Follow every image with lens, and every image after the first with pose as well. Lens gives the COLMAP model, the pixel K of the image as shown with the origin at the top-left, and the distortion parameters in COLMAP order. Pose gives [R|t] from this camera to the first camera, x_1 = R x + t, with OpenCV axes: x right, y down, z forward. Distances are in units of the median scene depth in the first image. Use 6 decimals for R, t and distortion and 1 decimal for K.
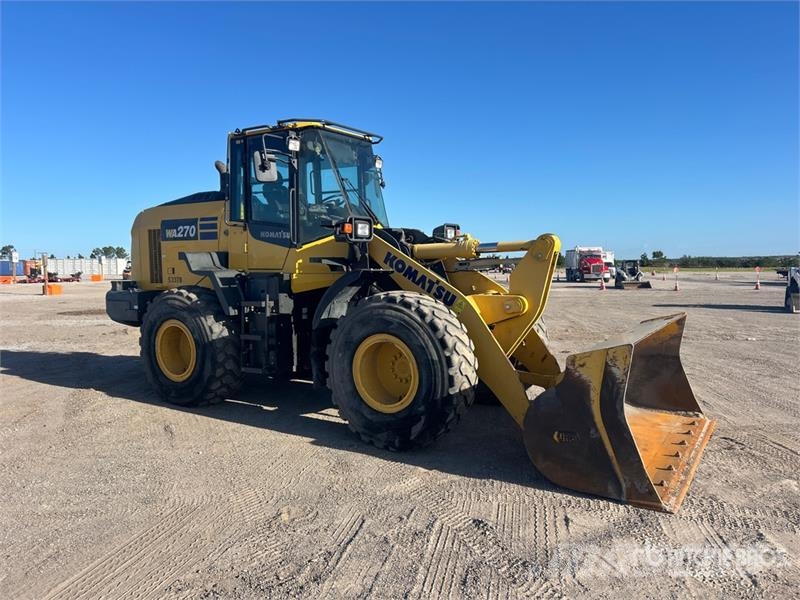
lens RADIAL K [[601.9, 0, 406.5], [0, 601.9, 307.8], [0, 0, 1]] dist [0.055607, -0.055848]
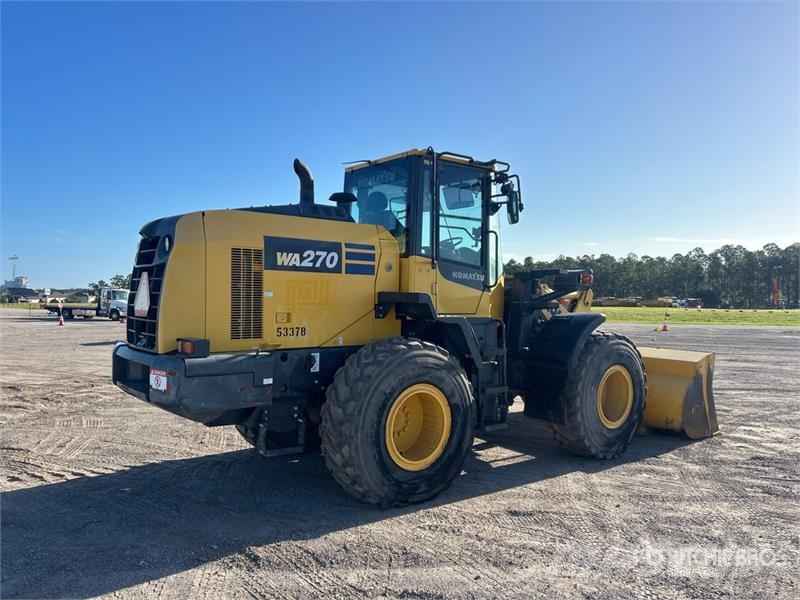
lens RADIAL K [[601.9, 0, 401.6], [0, 601.9, 306.0], [0, 0, 1]] dist [0.055607, -0.055848]
pose [[0.337417, 0.001104, 0.941354, -0.986888], [0.055111, 0.998261, -0.020925, -0.055886], [-0.939741, 0.058939, 0.336770, 0.704156]]
